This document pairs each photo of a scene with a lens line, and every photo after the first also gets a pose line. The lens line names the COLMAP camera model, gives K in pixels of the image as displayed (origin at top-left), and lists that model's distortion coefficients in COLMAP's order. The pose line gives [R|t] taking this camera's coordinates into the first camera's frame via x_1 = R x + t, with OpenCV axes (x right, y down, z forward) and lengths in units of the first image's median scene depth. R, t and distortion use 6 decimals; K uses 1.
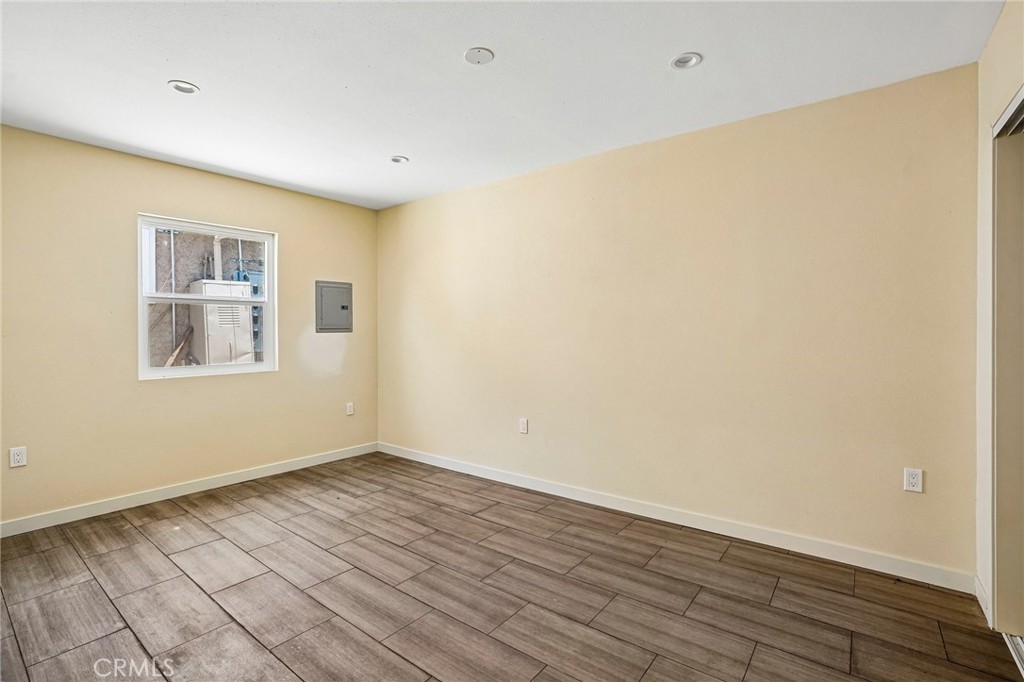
lens RADIAL K [[487.8, 0, 514.2], [0, 487.8, 333.6], [0, 0, 1]] dist [-0.067526, 0.028508]
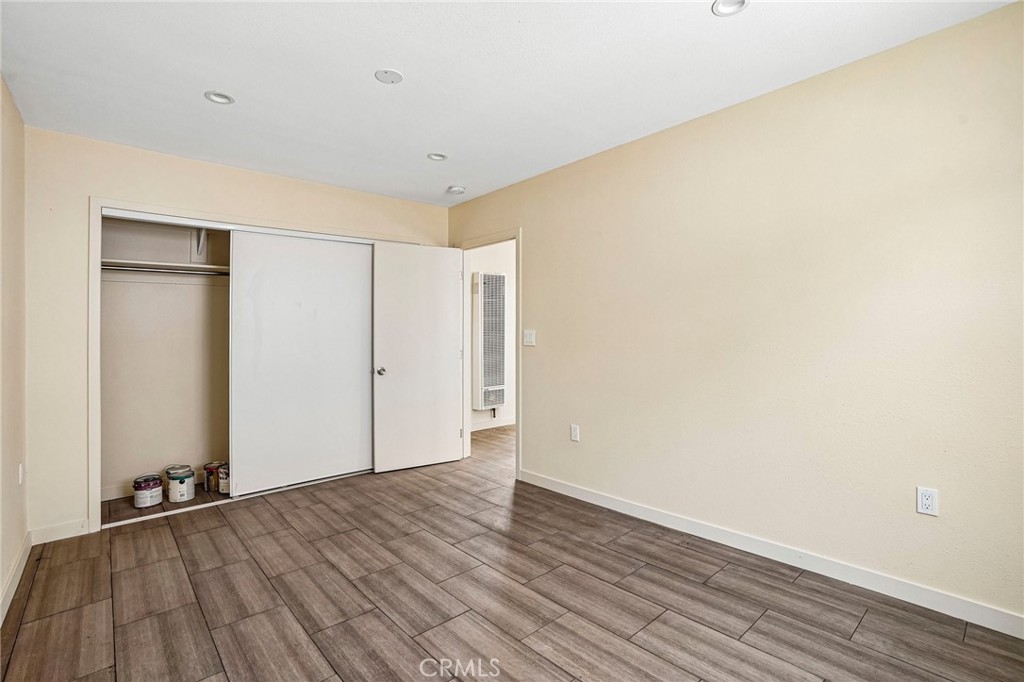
lens RADIAL K [[487.8, 0, 514.2], [0, 487.8, 333.6], [0, 0, 1]] dist [-0.067526, 0.028508]
pose [[-0.982821, 0.020009, 0.183474, -0.514799], [0.020752, 0.999782, 0.002128, 0.007586], [-0.183391, 0.005898, -0.983022, 1.894119]]
